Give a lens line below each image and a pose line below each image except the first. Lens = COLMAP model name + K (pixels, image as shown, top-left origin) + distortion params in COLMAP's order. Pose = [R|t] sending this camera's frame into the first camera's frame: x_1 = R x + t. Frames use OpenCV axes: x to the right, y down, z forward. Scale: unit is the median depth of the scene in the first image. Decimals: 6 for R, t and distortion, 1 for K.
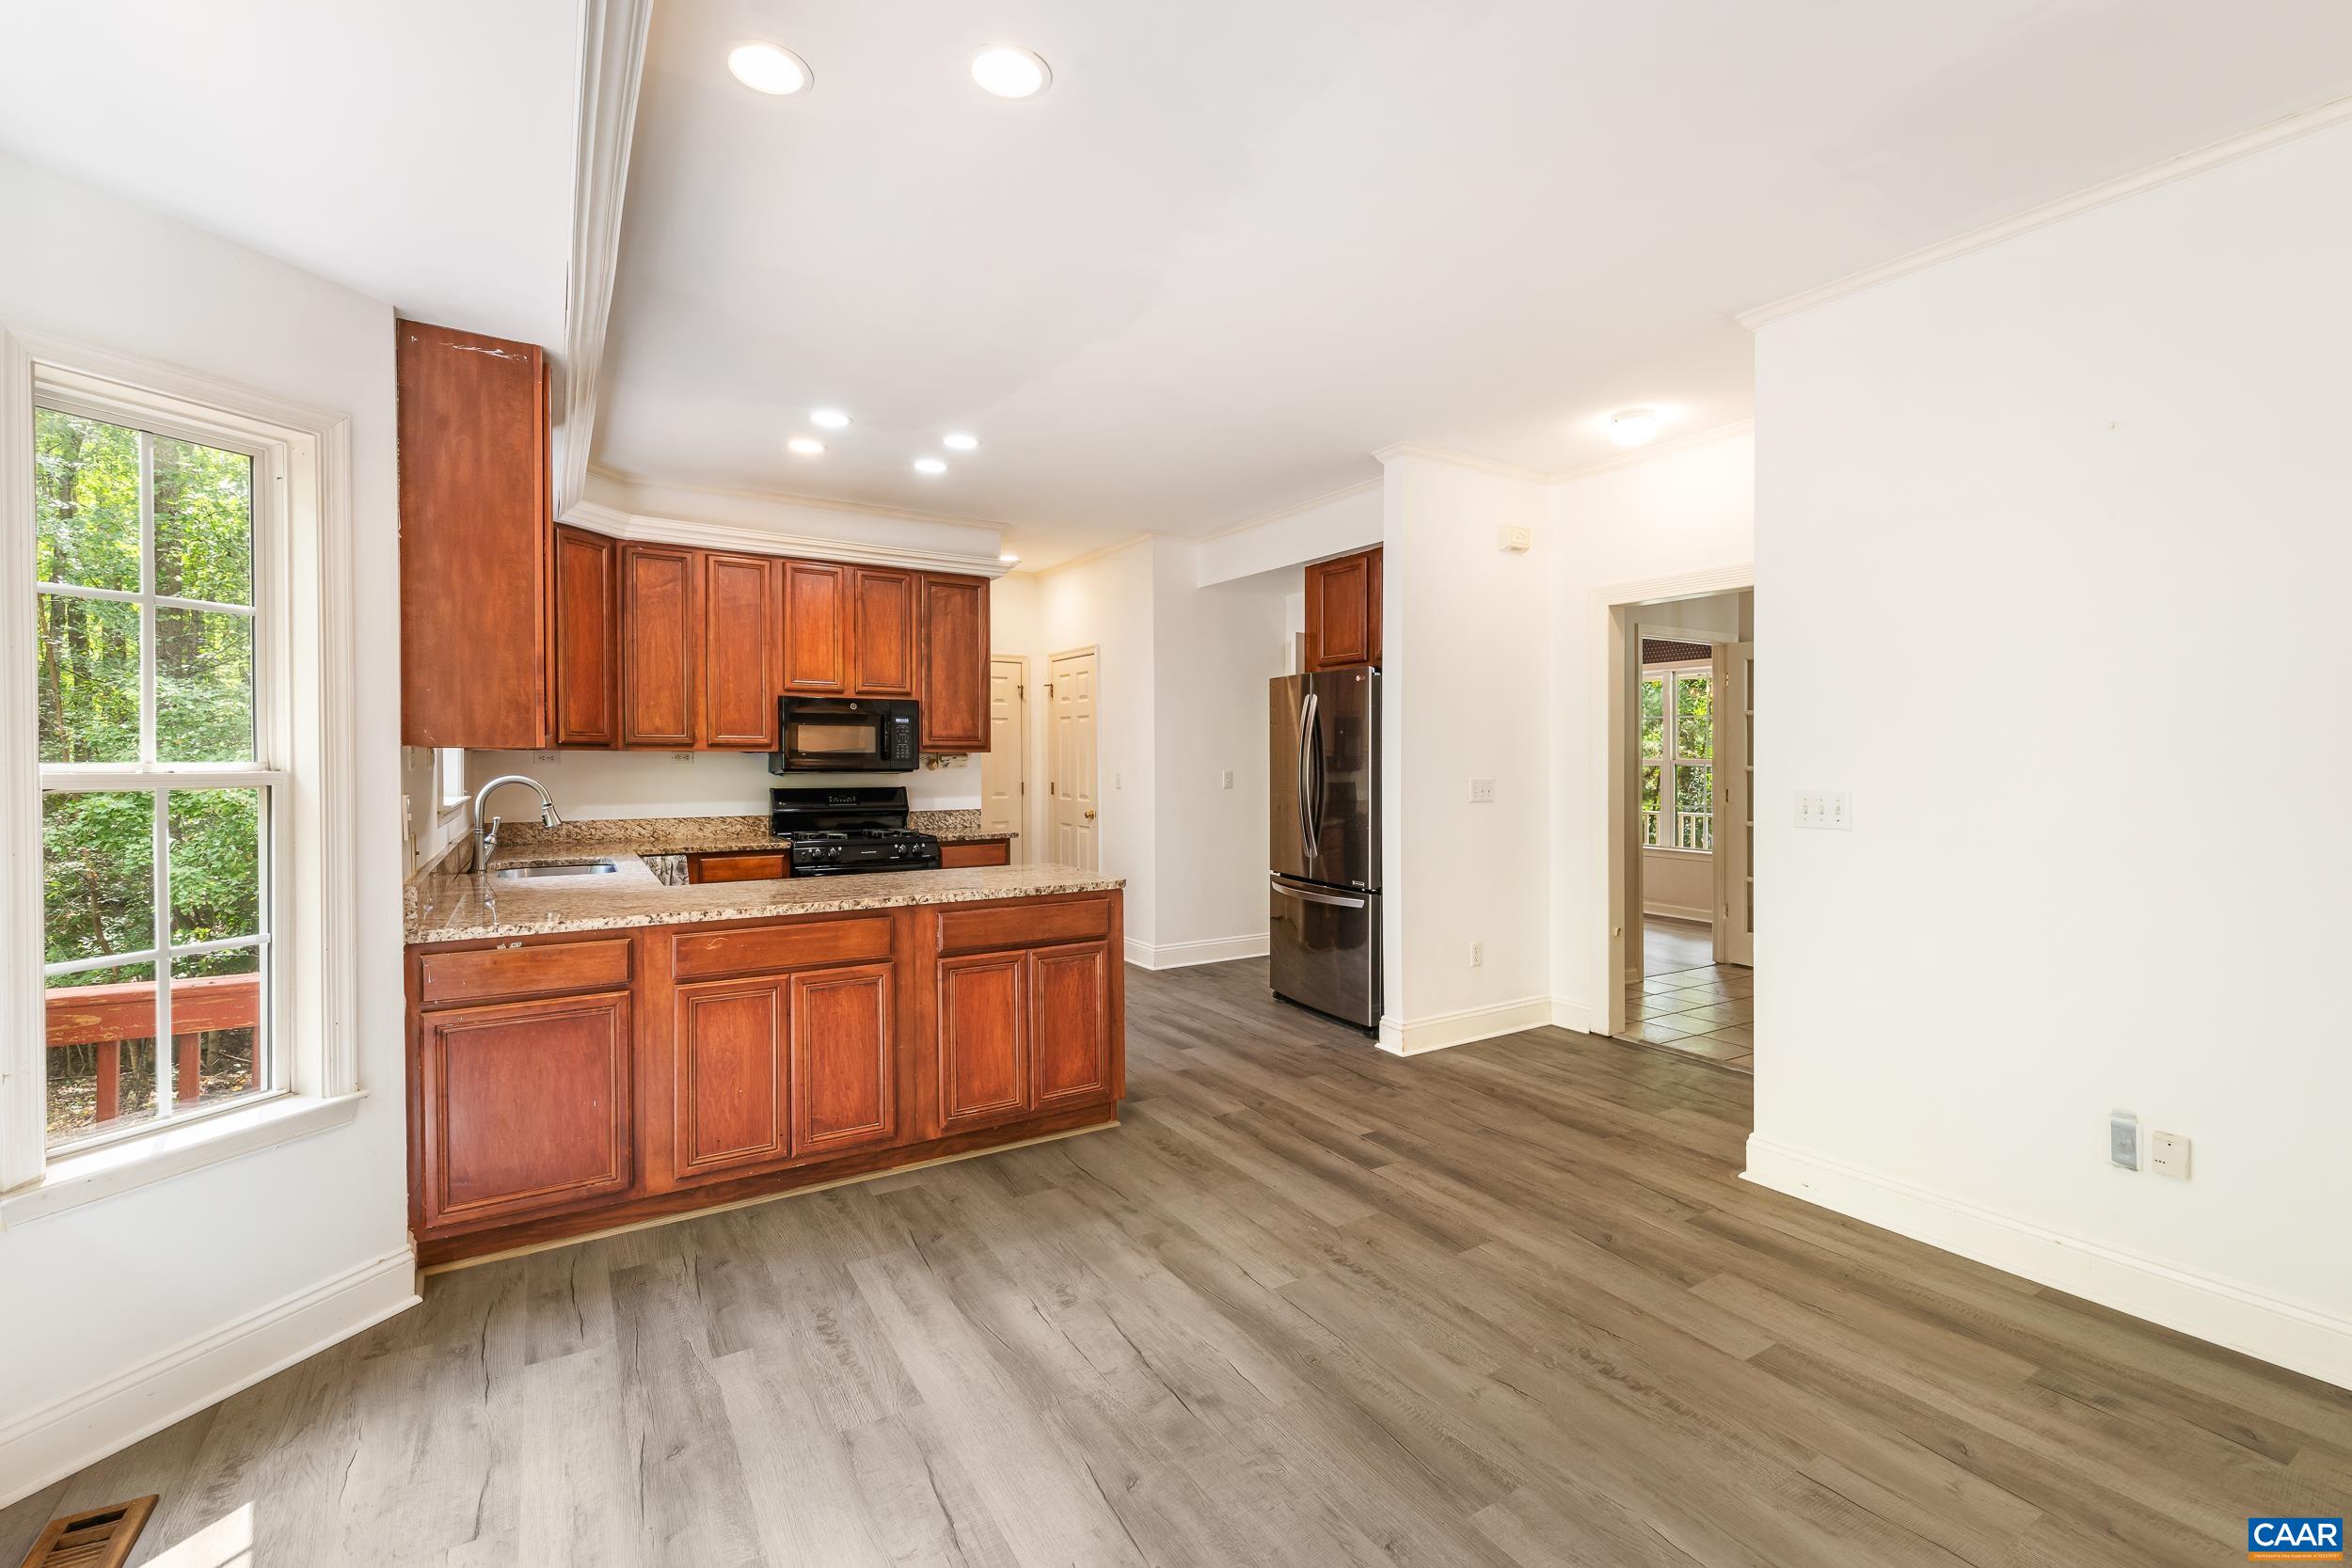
lens RADIAL K [[1018.9, 0, 1181.5], [0, 1018.9, 752.5], [0, 0, 1]] dist [0.014234, -0.006939]
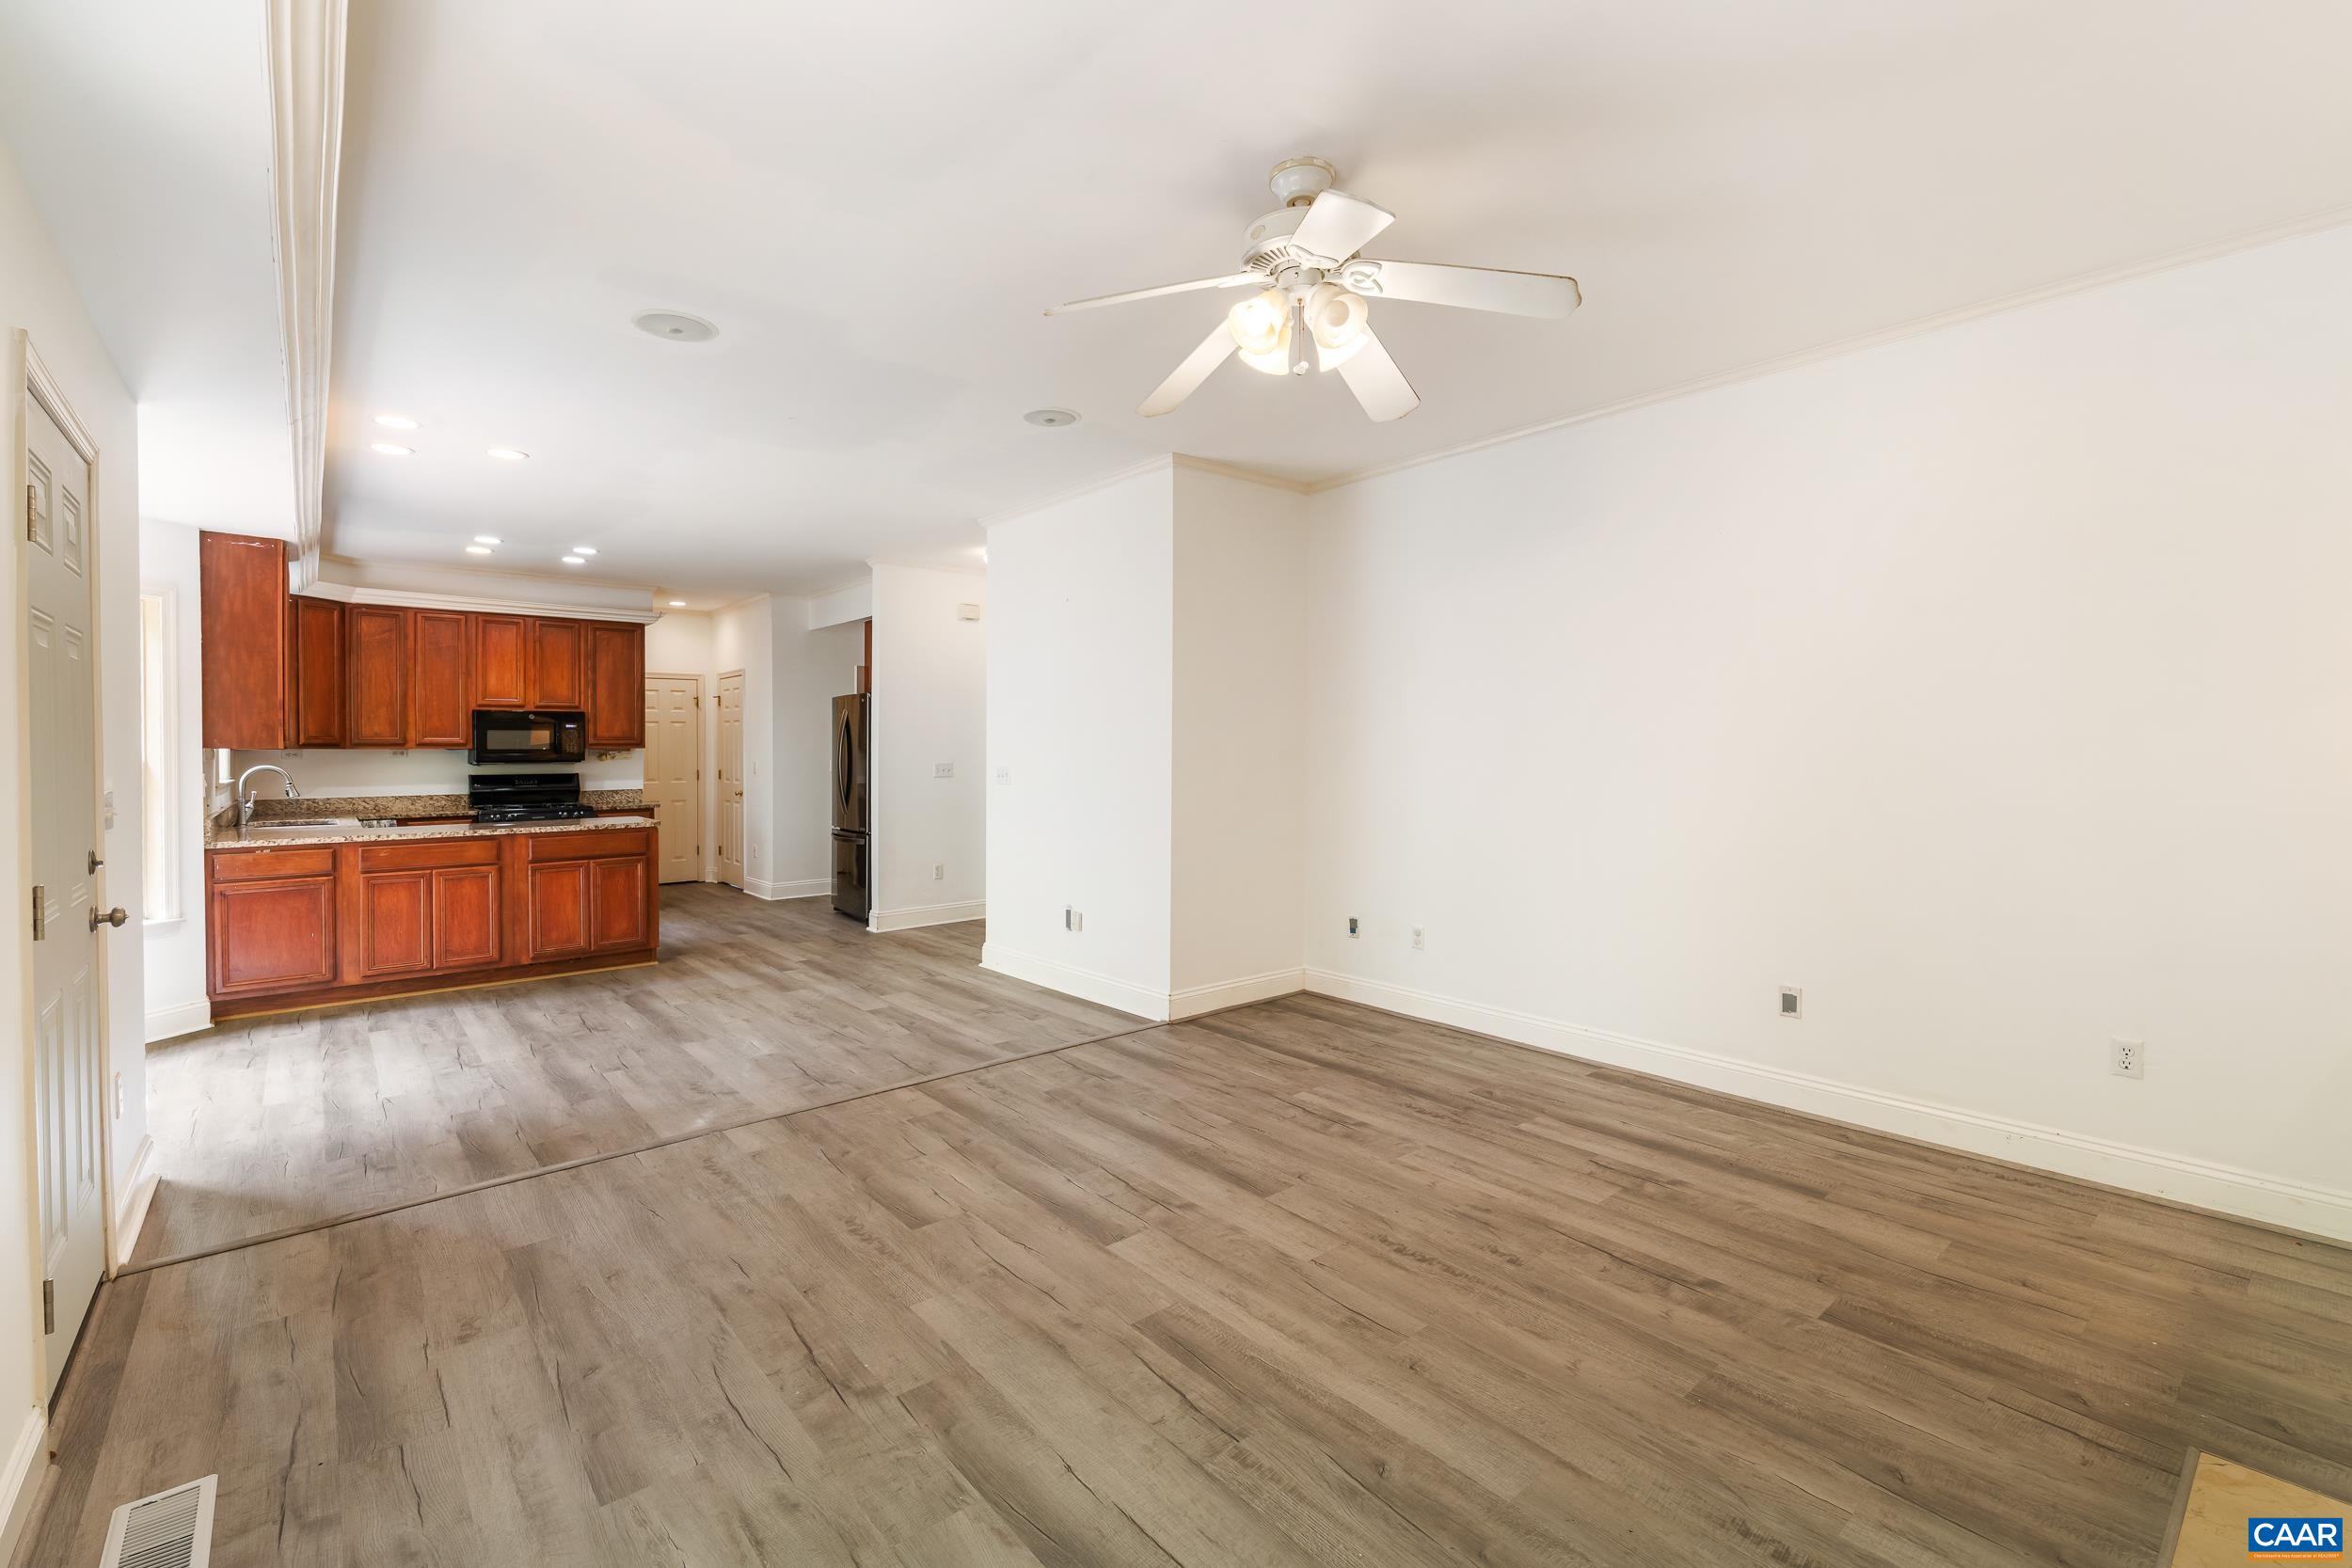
lens RADIAL K [[1018.9, 0, 1168.4], [0, 1018.9, 734.0], [0, 0, 1]] dist [0.014234, -0.006939]
pose [[0.989828, -0.005532, 0.142160, 0.457488], [0.006959, 0.999930, -0.009540, -0.001411], [-0.142097, 0.010433, 0.989798, -0.698067]]
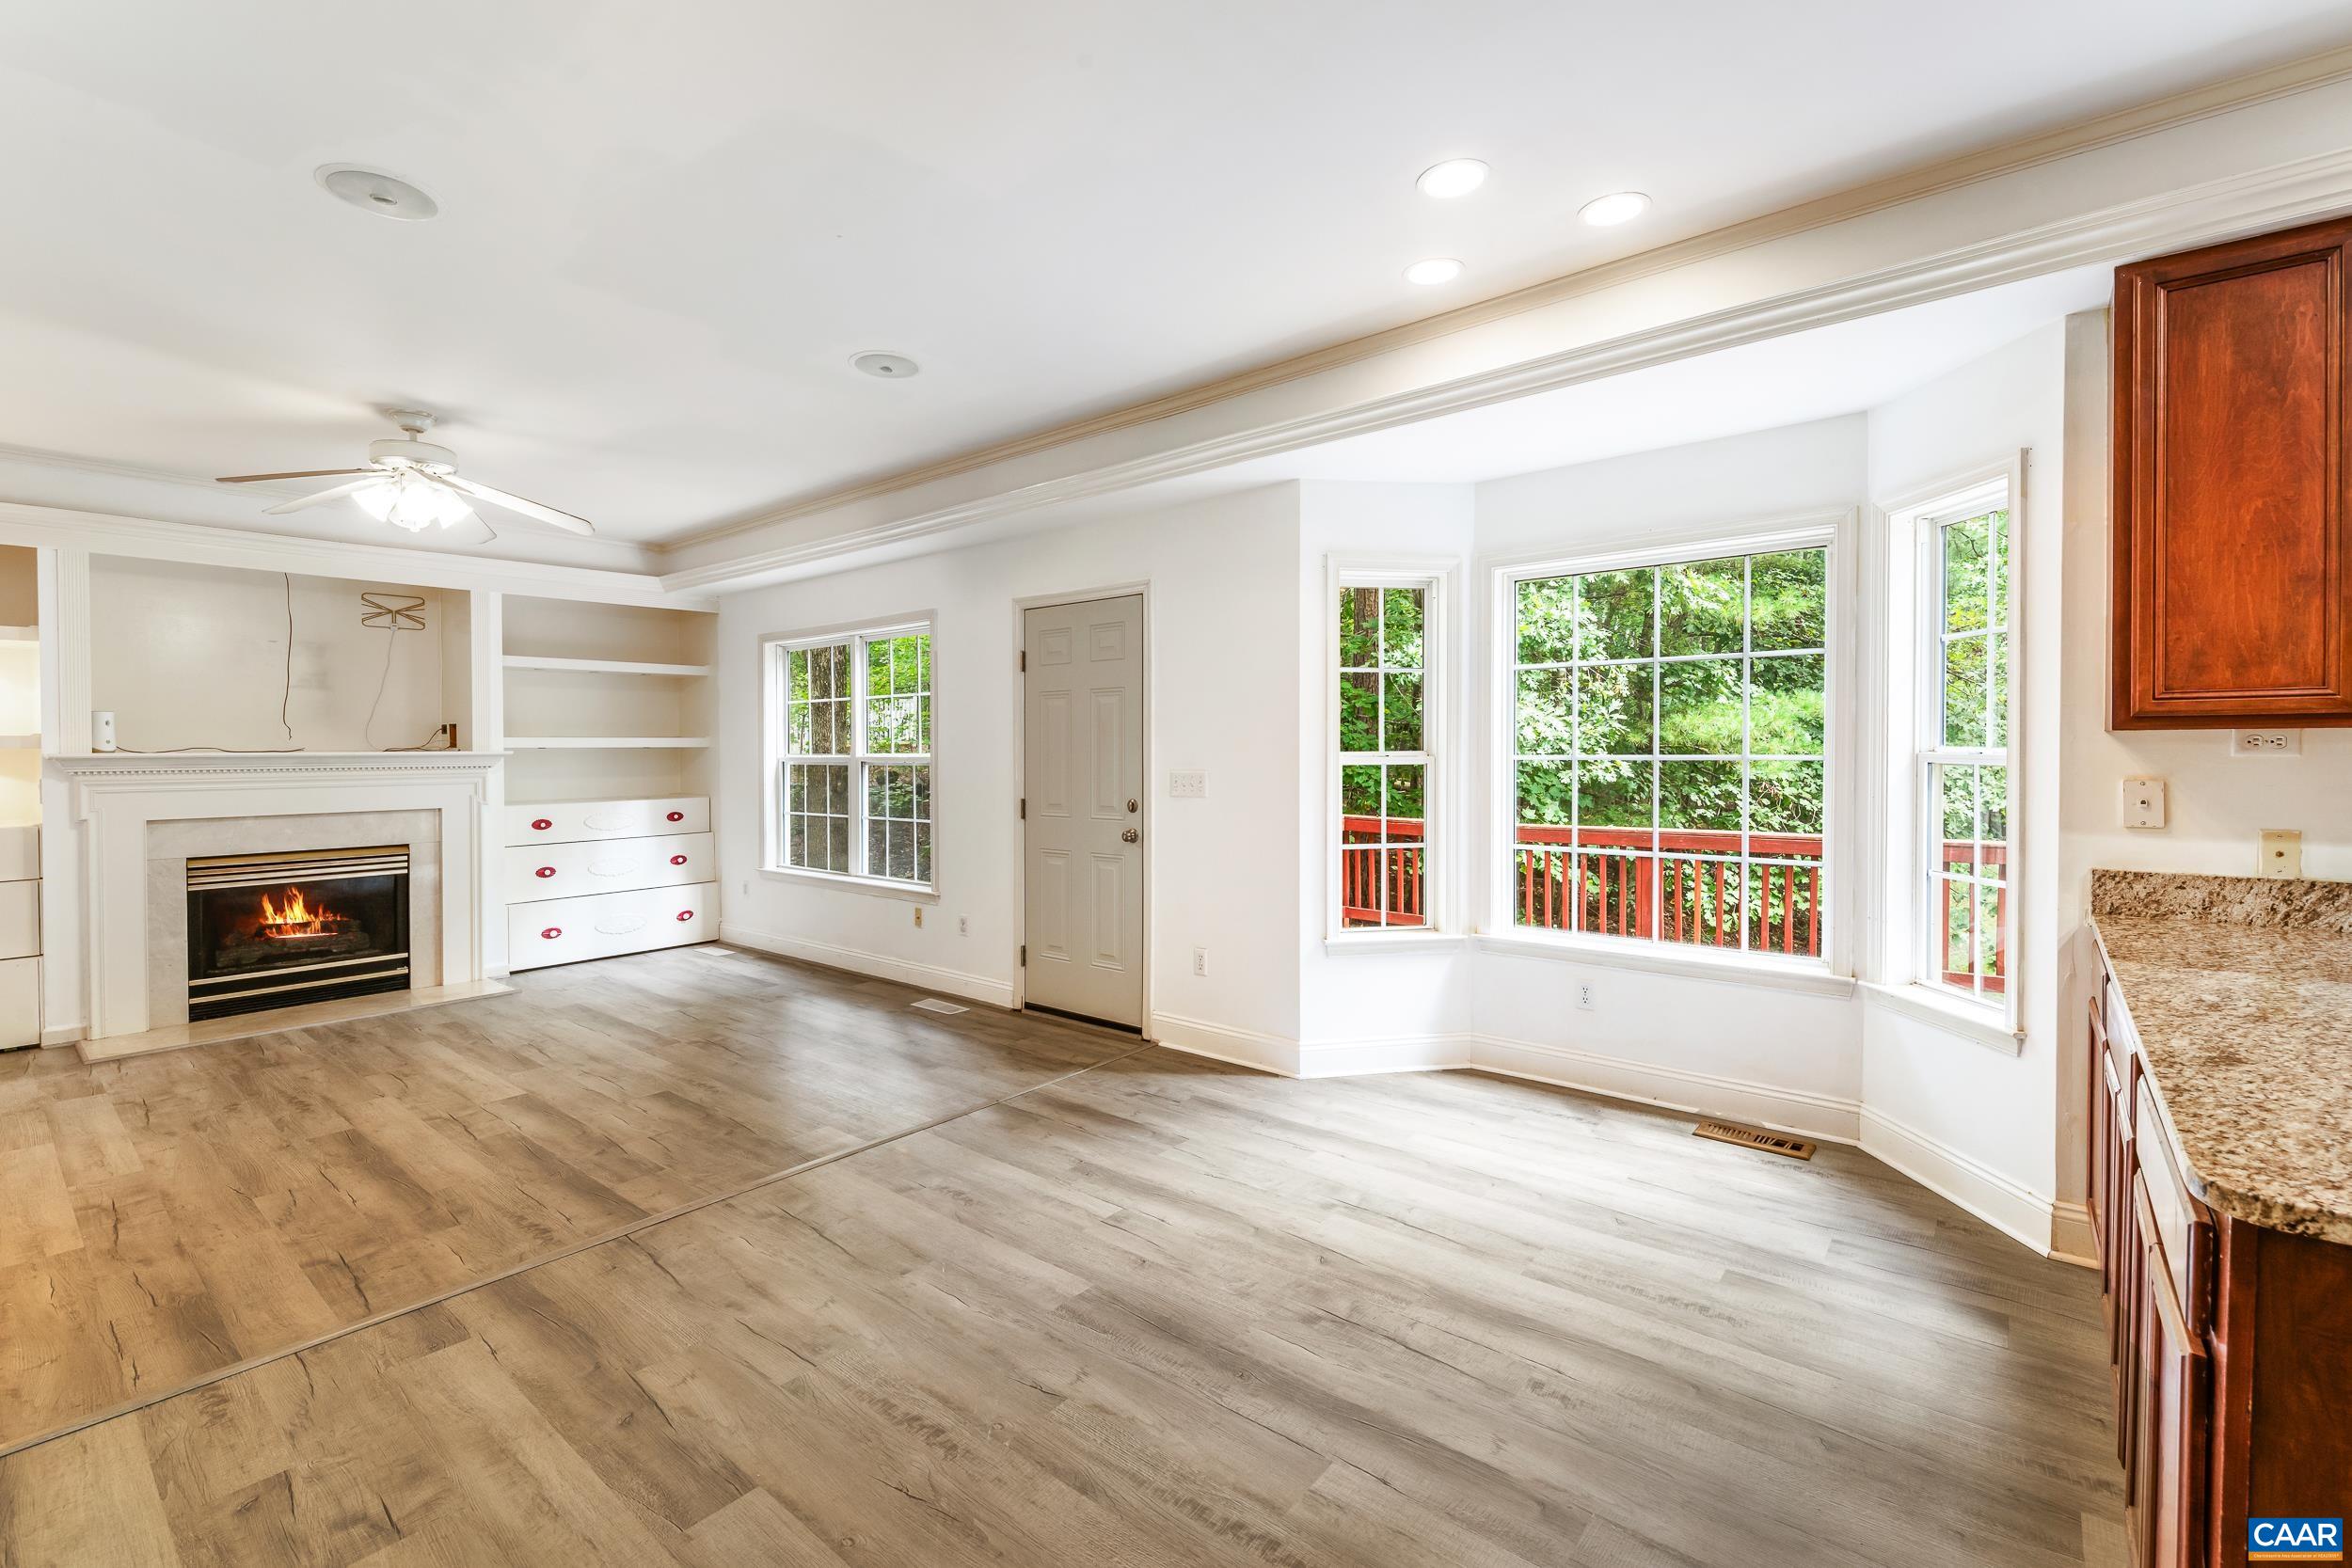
lens RADIAL K [[1018.9, 0, 1178.3], [0, 1018.9, 765.2], [0, 0, 1]] dist [0.014234, -0.006939]
pose [[-0.947189, 0.013573, -0.320390, 0.246870], [0.009504, 0.999853, 0.014260, 0.002080], [0.320536, 0.010462, -0.947178, 0.958004]]
